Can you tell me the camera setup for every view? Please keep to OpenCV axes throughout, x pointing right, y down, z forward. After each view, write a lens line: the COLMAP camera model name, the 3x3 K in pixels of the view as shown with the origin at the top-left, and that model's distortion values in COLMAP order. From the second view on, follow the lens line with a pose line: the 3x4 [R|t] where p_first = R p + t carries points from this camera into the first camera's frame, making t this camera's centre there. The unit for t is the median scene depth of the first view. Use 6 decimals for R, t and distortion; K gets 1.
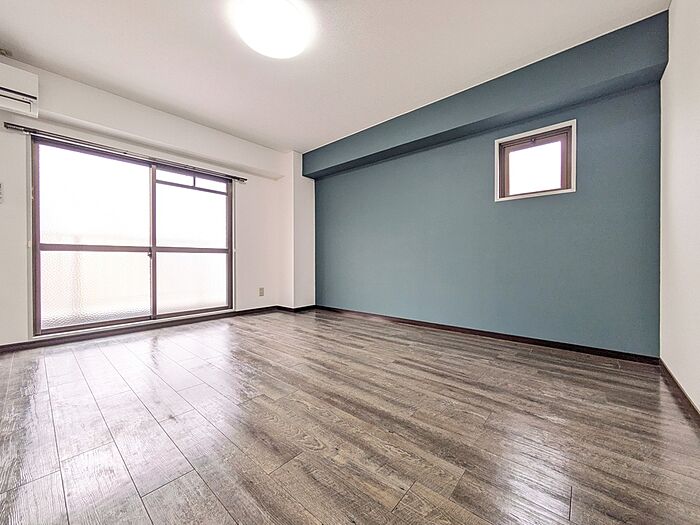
lens RADIAL K [[276.6, 0, 352.4], [0, 276.6, 261.8], [0, 0, 1]] dist [0.000084, 0.003104]
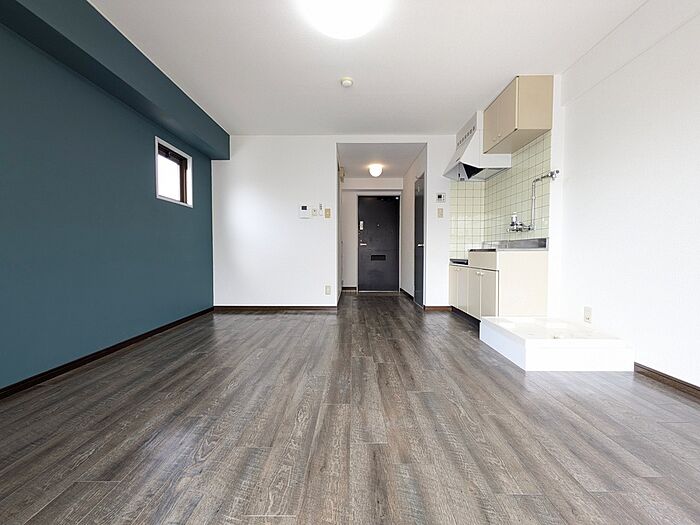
lens RADIAL K [[276.6, 0, 352.4], [0, 276.6, 261.8], [0, 0, 1]] dist [0.000084, 0.003104]
pose [[-0.650121, -0.023663, 0.759462, -0.708973], [0.004728, 0.999370, 0.035186, -0.018094], [-0.759816, 0.026466, -0.649600, 1.107152]]
